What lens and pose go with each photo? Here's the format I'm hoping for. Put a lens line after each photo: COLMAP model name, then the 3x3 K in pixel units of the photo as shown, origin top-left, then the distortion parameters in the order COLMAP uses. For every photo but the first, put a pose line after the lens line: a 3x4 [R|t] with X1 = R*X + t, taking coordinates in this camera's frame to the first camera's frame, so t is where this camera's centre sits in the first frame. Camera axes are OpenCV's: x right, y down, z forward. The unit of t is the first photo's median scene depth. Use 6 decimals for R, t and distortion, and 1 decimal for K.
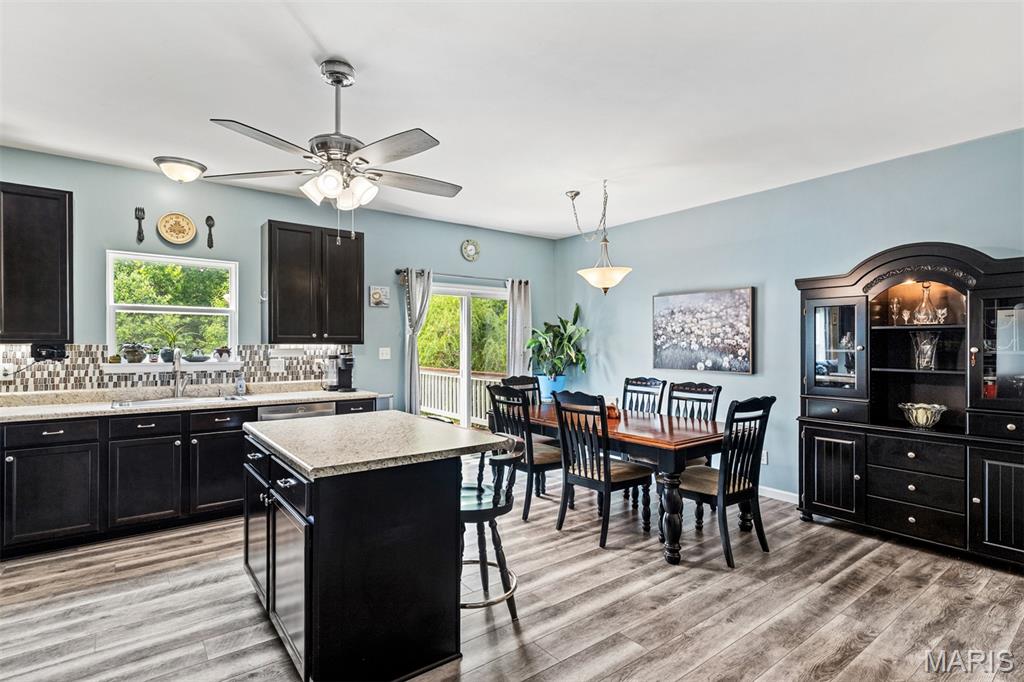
lens RADIAL K [[492.2, 0, 501.4], [0, 492.2, 345.8], [0, 0, 1]] dist [0.016648, -0.000313]
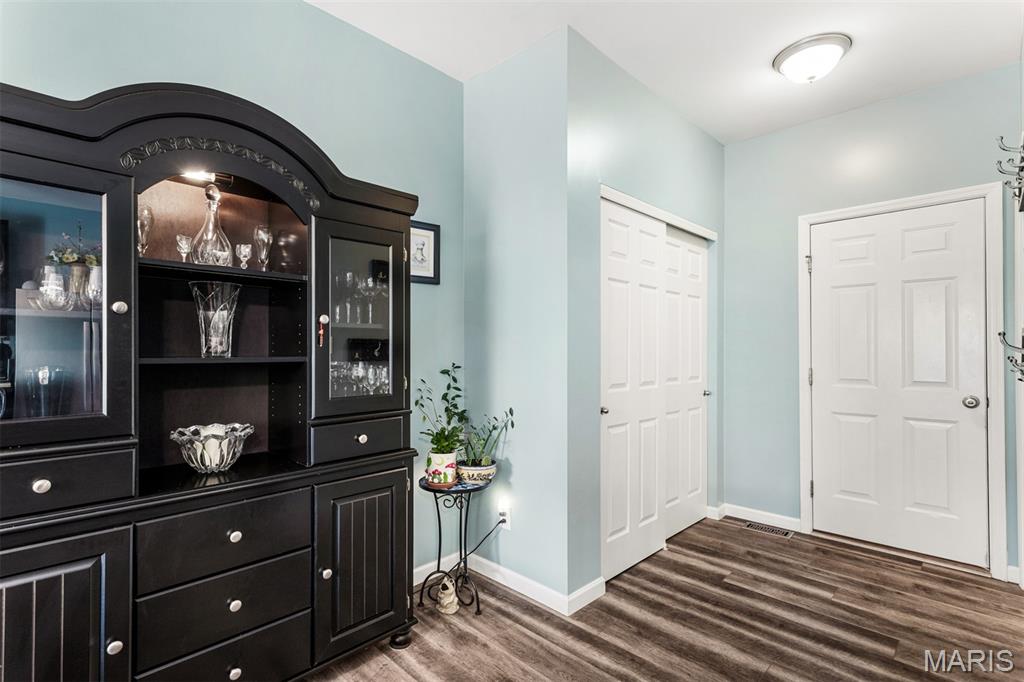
lens RADIAL K [[482.9, 0, 510.0], [0, 482.9, 343.5], [0, 0, 1]] dist [0.001926, 0.000478]
pose [[-0.155364, 0.011378, 0.987792, 0.272930], [0.002625, 0.999935, -0.011105, 0.034210], [-0.987854, 0.000867, -0.155384, 0.676164]]
